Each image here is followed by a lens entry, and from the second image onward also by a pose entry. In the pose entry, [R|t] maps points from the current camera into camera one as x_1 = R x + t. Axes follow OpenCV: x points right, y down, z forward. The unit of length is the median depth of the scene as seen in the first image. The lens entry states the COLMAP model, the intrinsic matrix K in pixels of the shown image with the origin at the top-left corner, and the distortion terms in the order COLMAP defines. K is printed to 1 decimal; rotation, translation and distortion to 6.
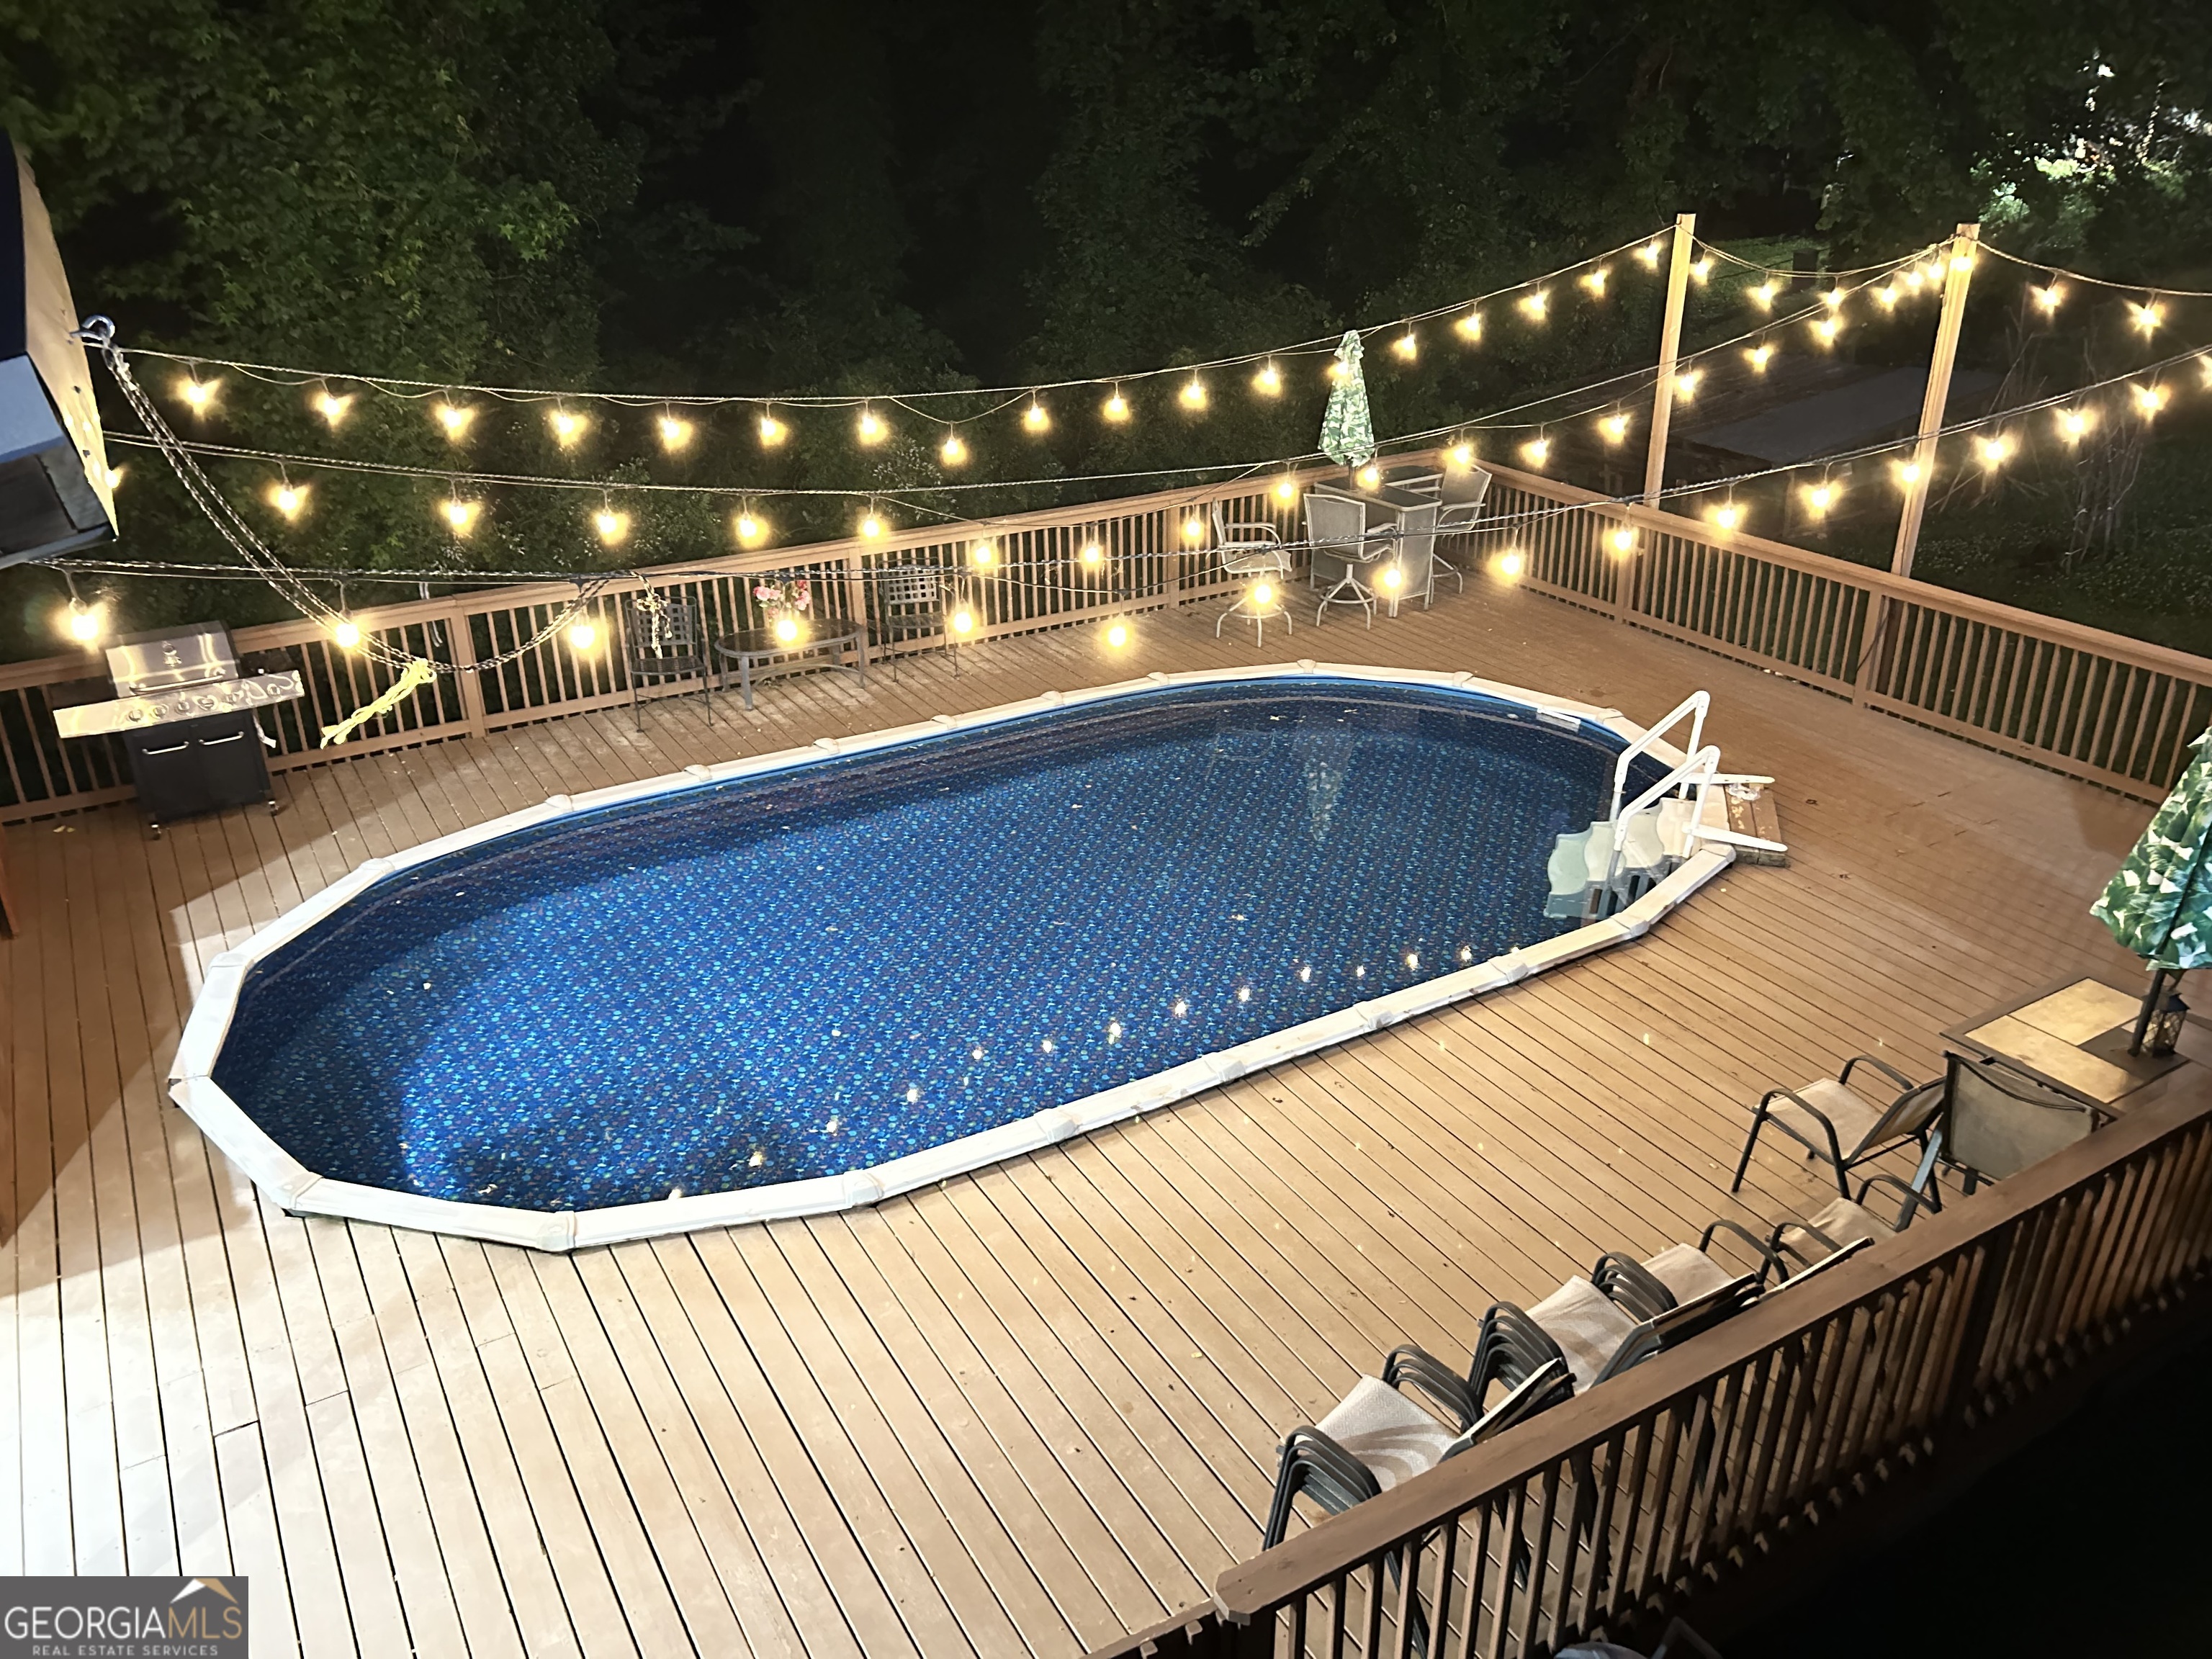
lens RADIAL K [[1688.7, 0, 1106.0], [0, 1688.7, 829.5], [0, 0, 1]] dist [0.005088, 0.000658]
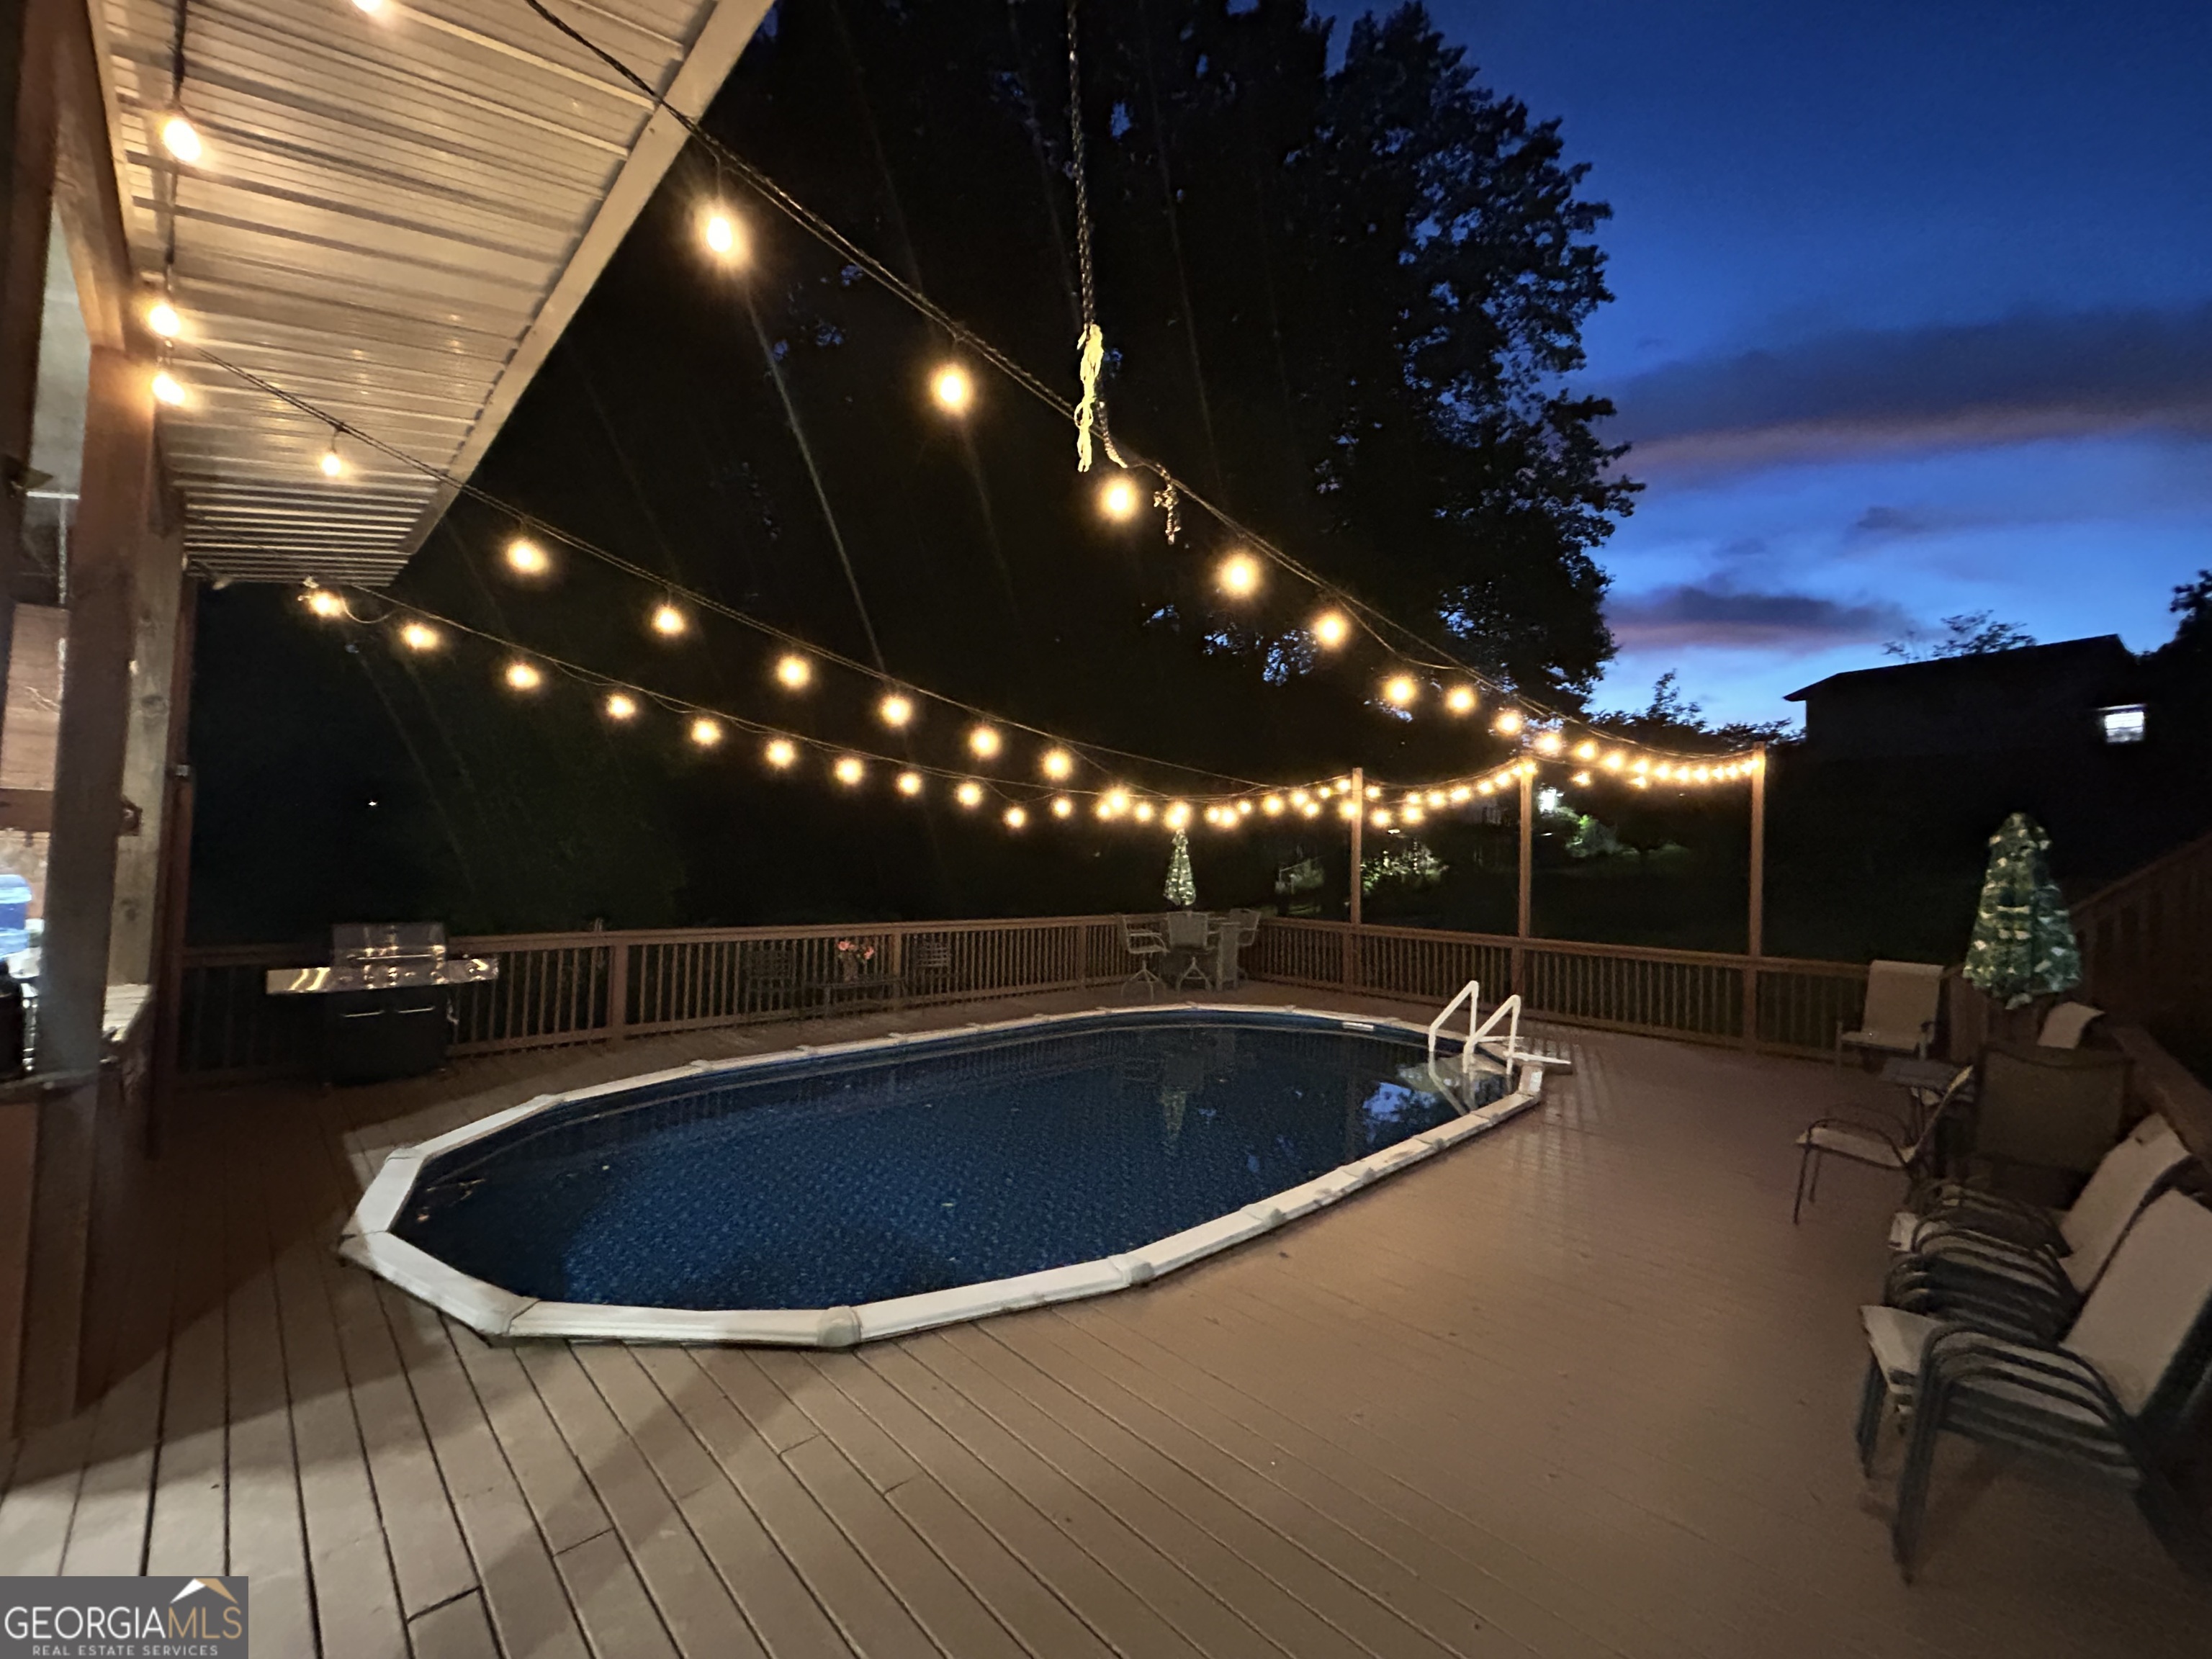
lens RADIAL K [[893.5, 0, 1106.0], [0, 893.5, 829.5], [0, 0, 1]] dist [-0.013690, -0.000049]
pose [[0.970669, 0.044370, 0.236289, -0.220514], [0.064558, 0.898623, -0.433947, 0.152583], [-0.231589, 0.436473, 0.869401, 0.310849]]
